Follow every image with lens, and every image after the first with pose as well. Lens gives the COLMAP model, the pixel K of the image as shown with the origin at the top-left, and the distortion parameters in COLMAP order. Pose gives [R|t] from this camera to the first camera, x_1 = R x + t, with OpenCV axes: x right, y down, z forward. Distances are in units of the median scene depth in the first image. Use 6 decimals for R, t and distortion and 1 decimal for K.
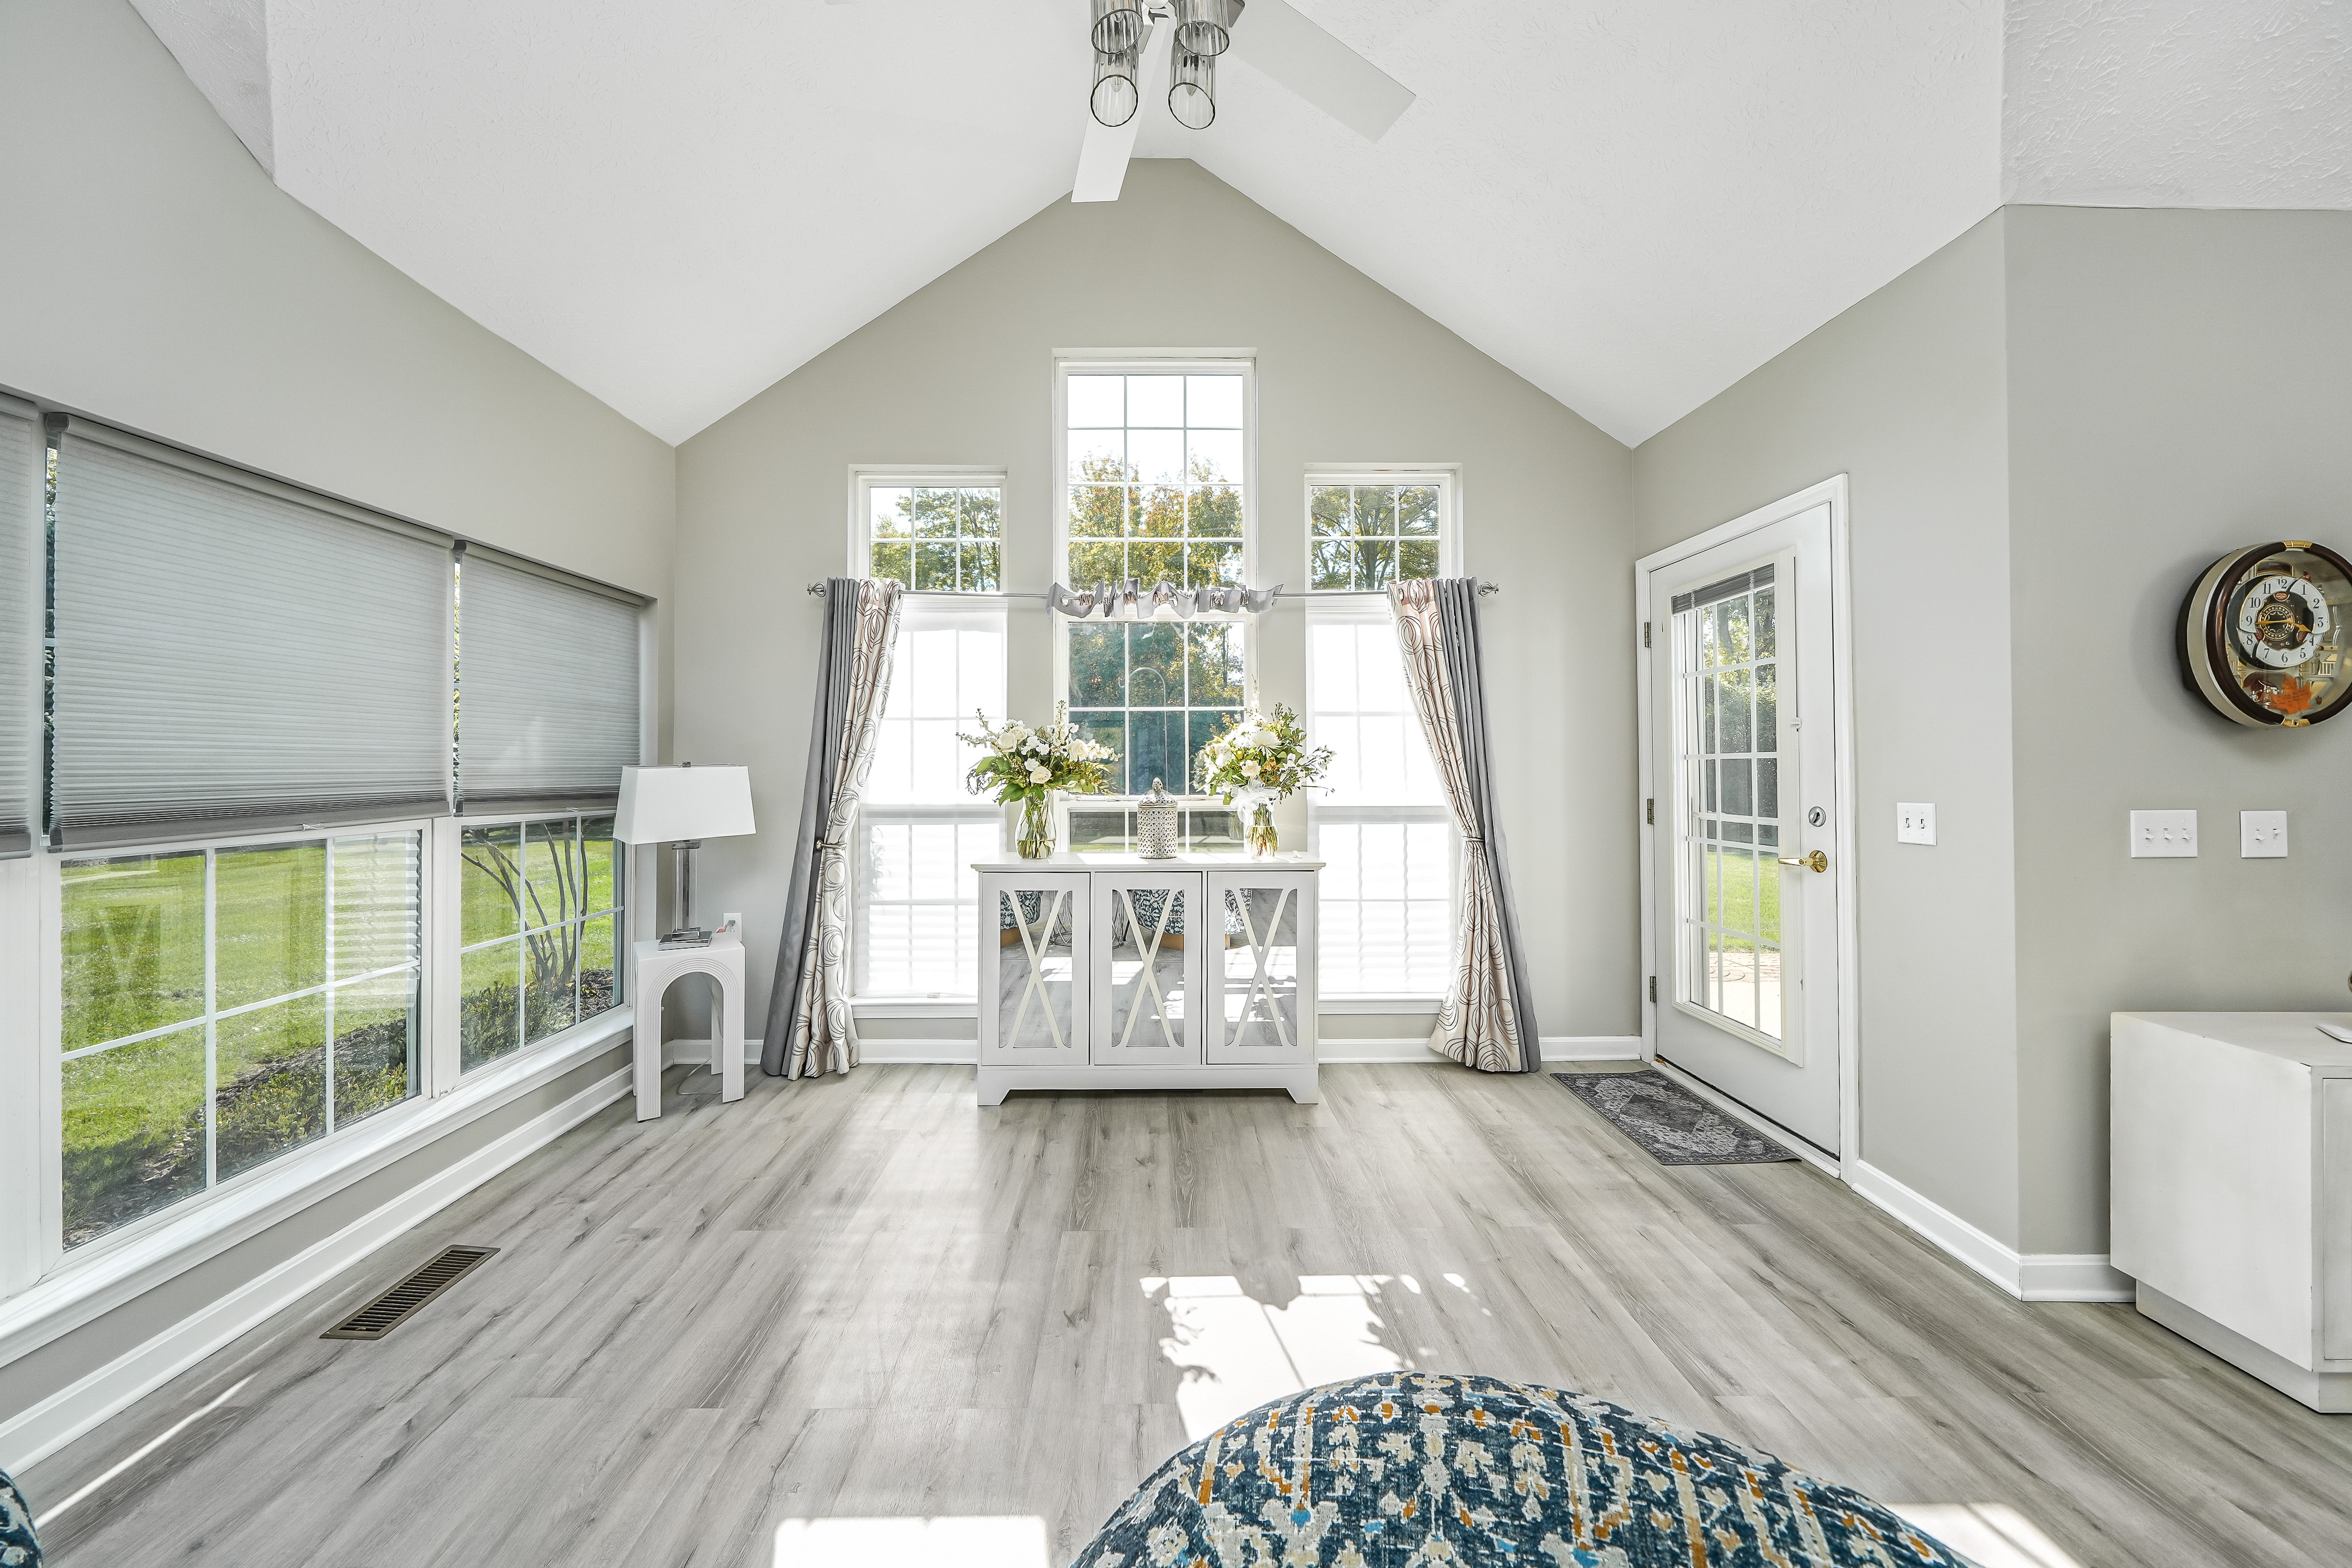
lens RADIAL K [[811.4, 0, 1165.1], [0, 811.4, 755.1], [0, 0, 1]] dist [-0.005999, 0.001105]
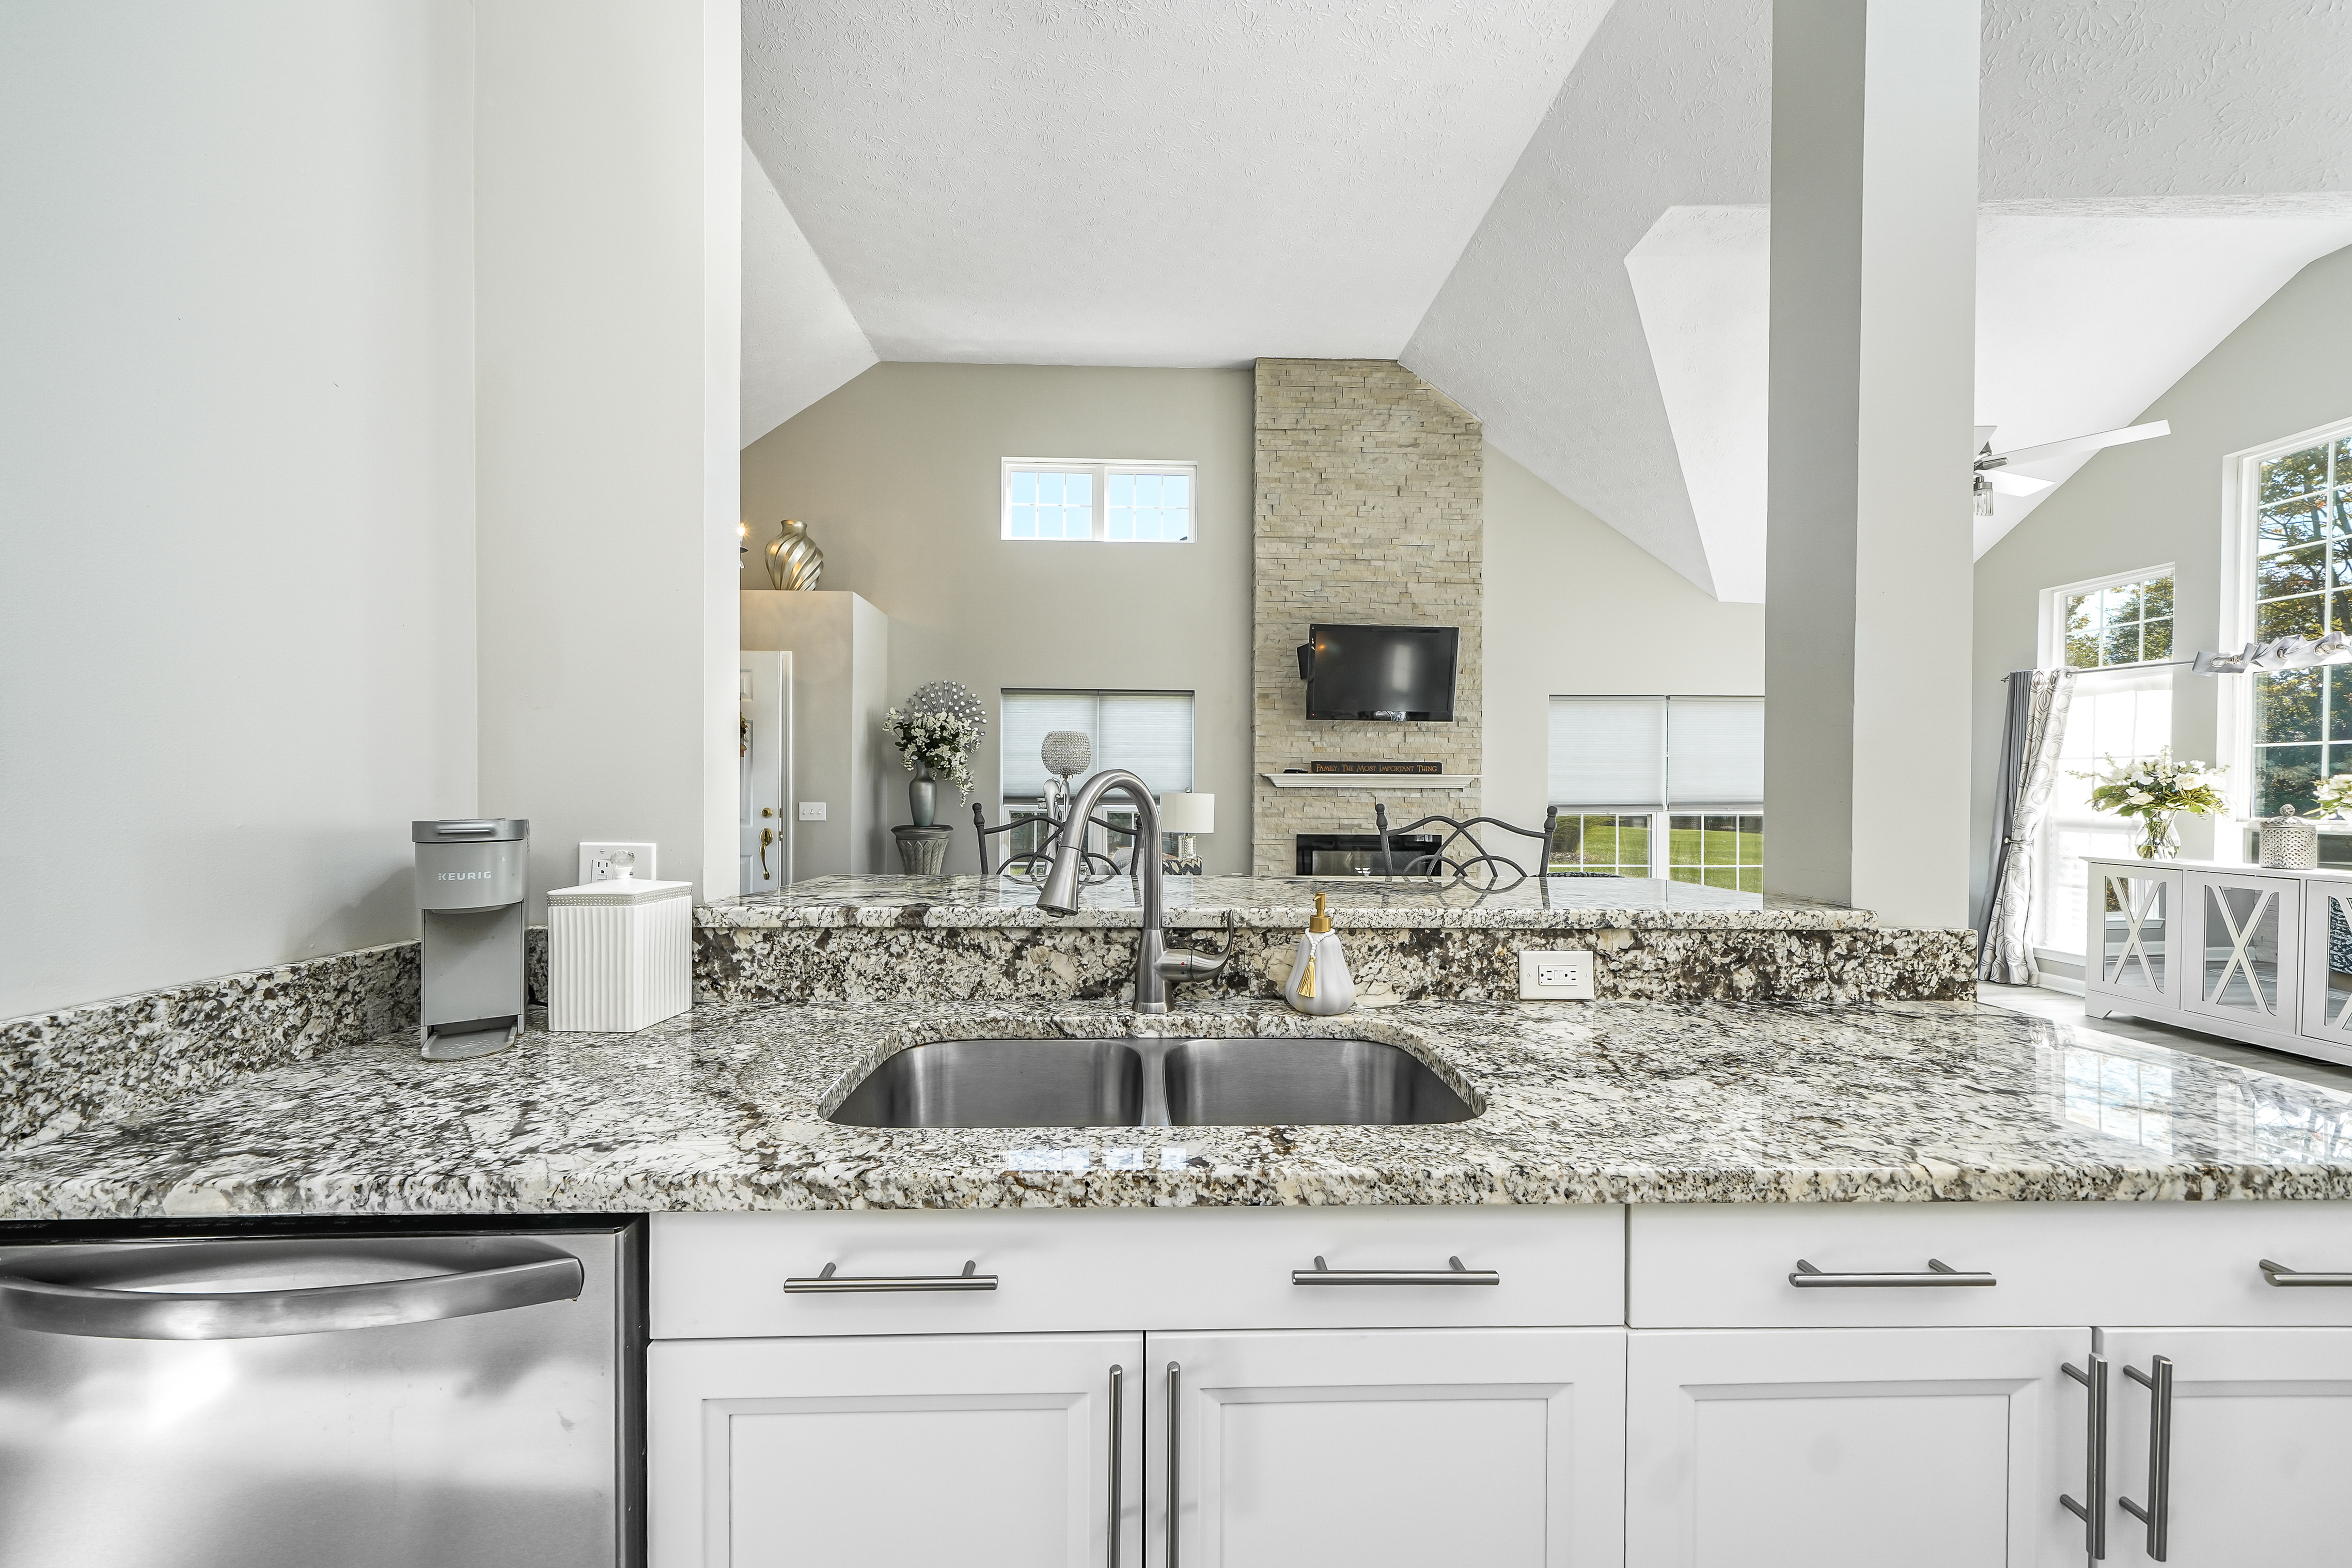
lens RADIAL K [[811.4, 0, 1166.6], [0, 811.4, 794.7], [0, 0, 1]] dist [-0.005999, 0.001105]
pose [[0.028591, 0.011119, -0.999529, 1.130106], [0.007323, 0.999909, 0.011333, -0.009083], [0.999564, -0.007644, 0.028507, -0.700501]]
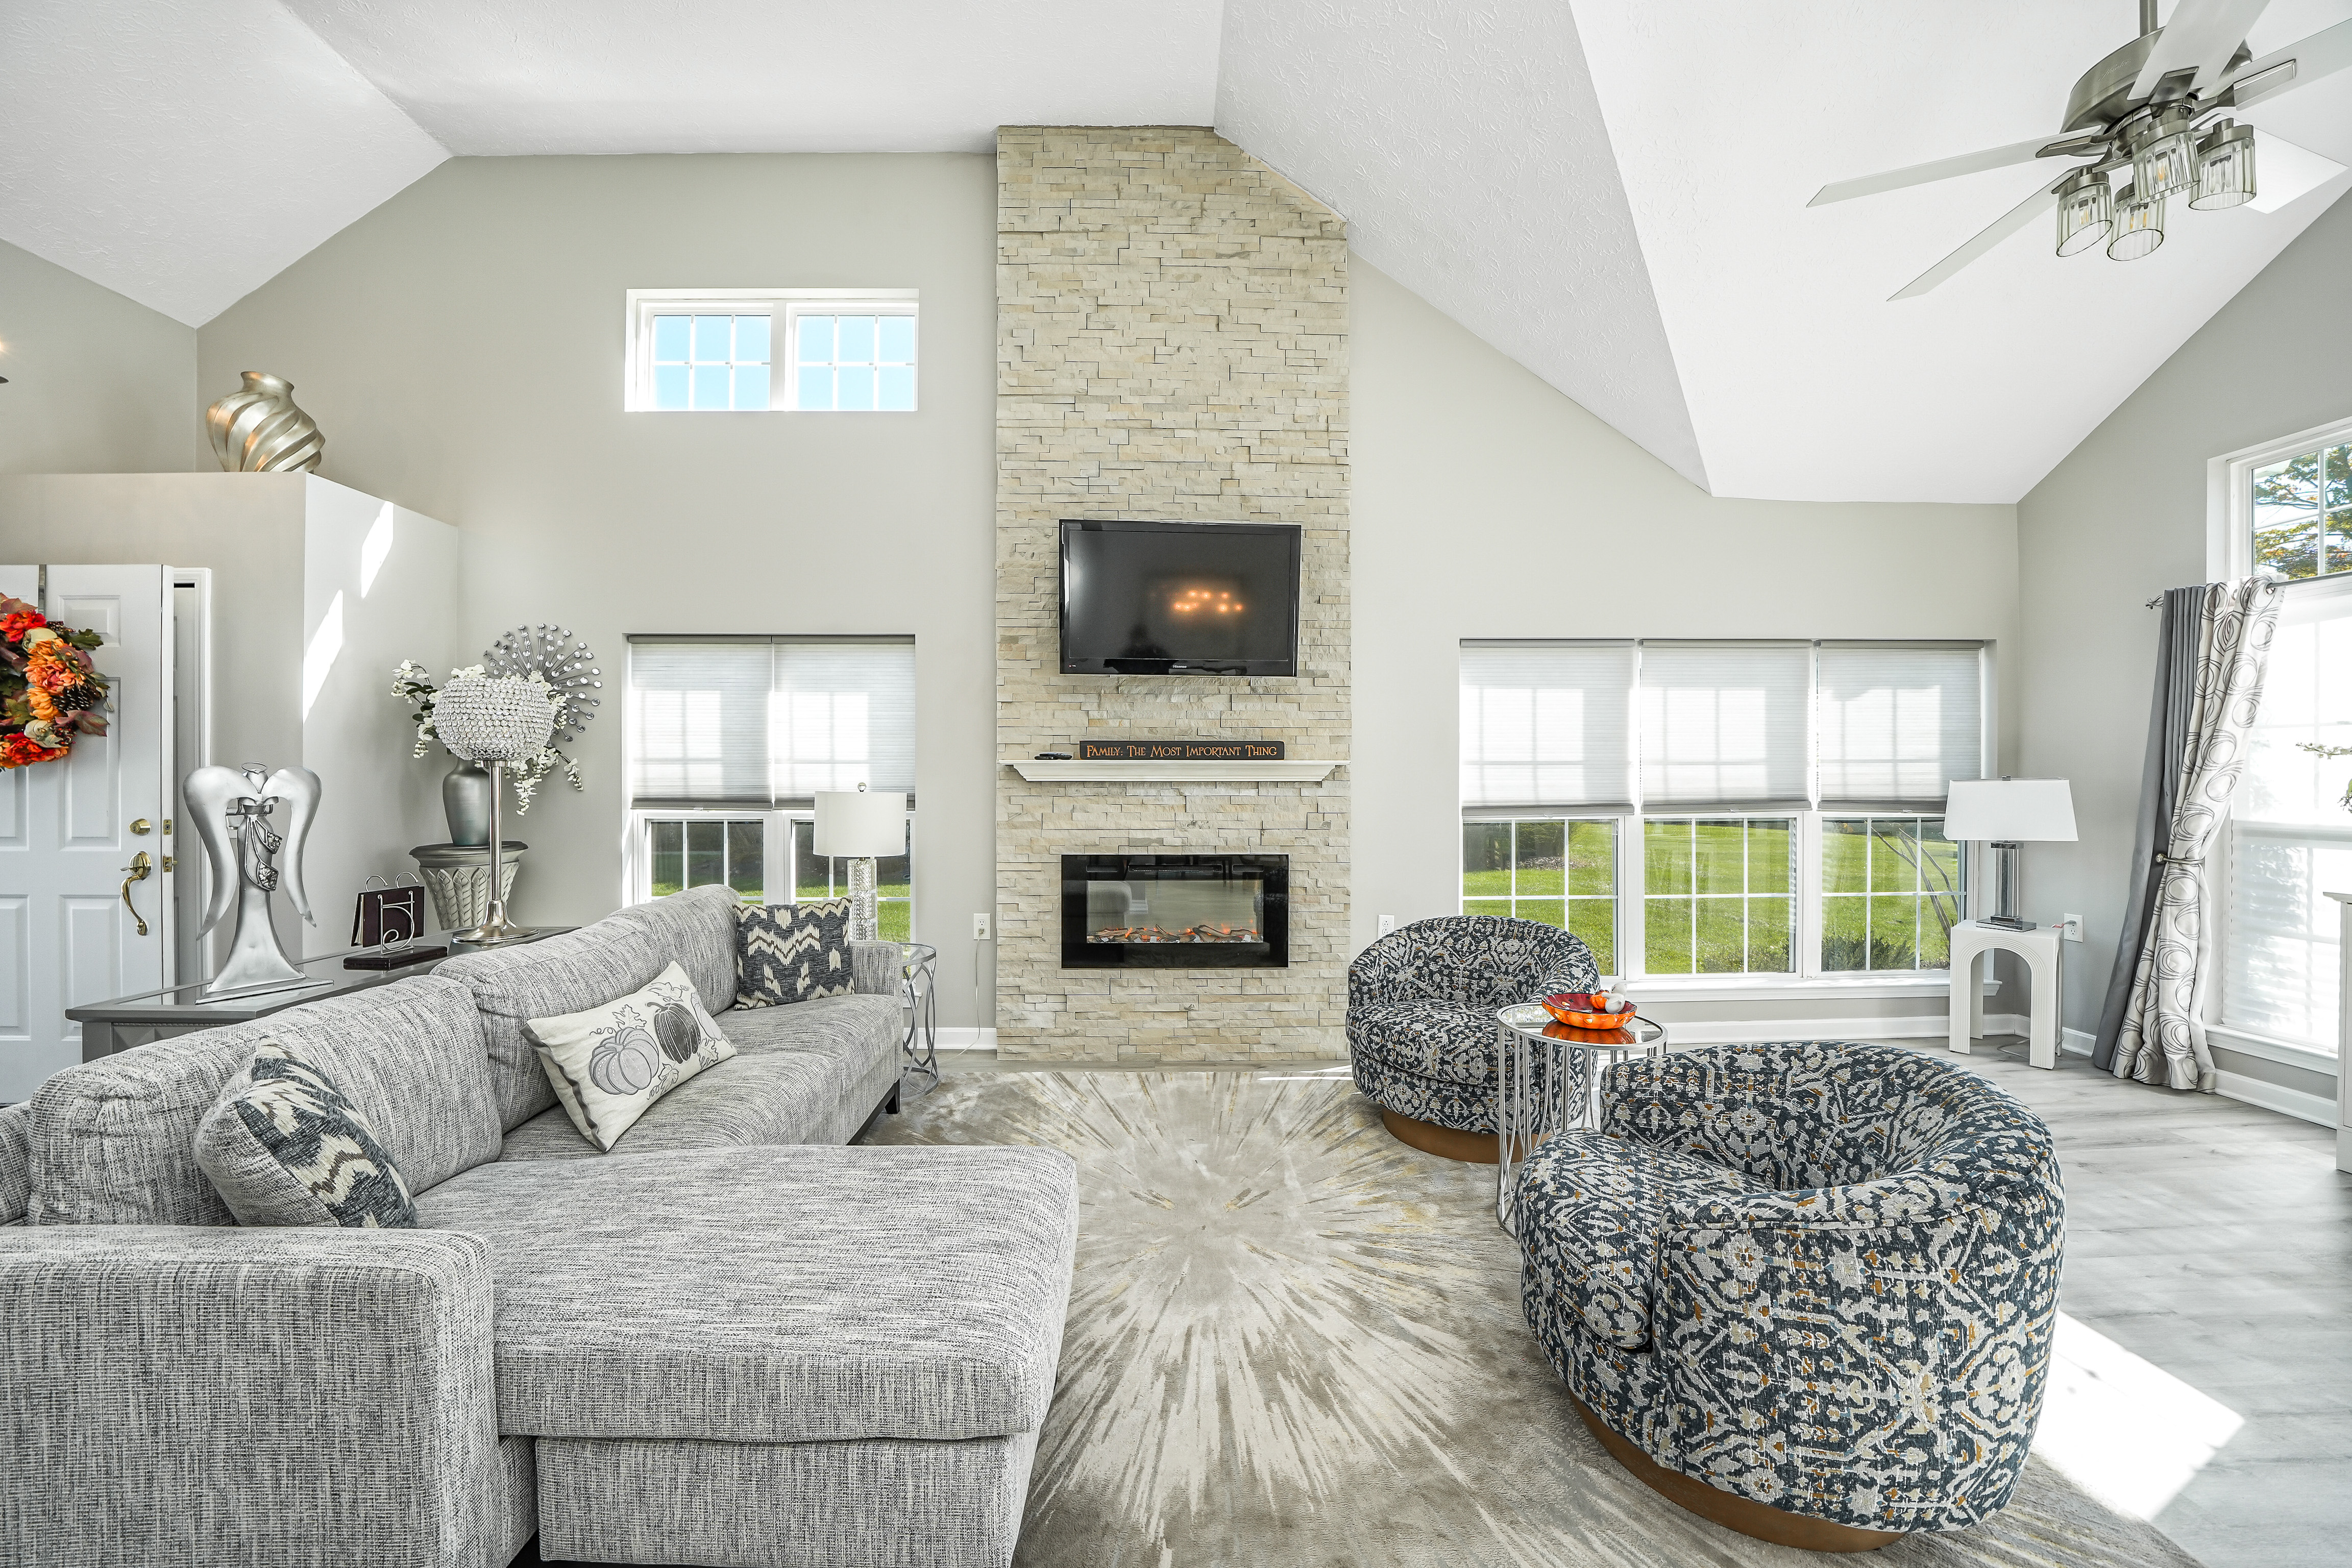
lens RADIAL K [[811.4, 0, 1191.9], [0, 811.4, 789.9], [0, 0, 1]] dist [-0.005999, 0.001105]
pose [[0.036577, 0.009000, -0.999290, 0.539981], [0.013534, 0.999863, 0.009500, 0.000558], [0.999239, -0.013872, 0.036450, -0.236718]]
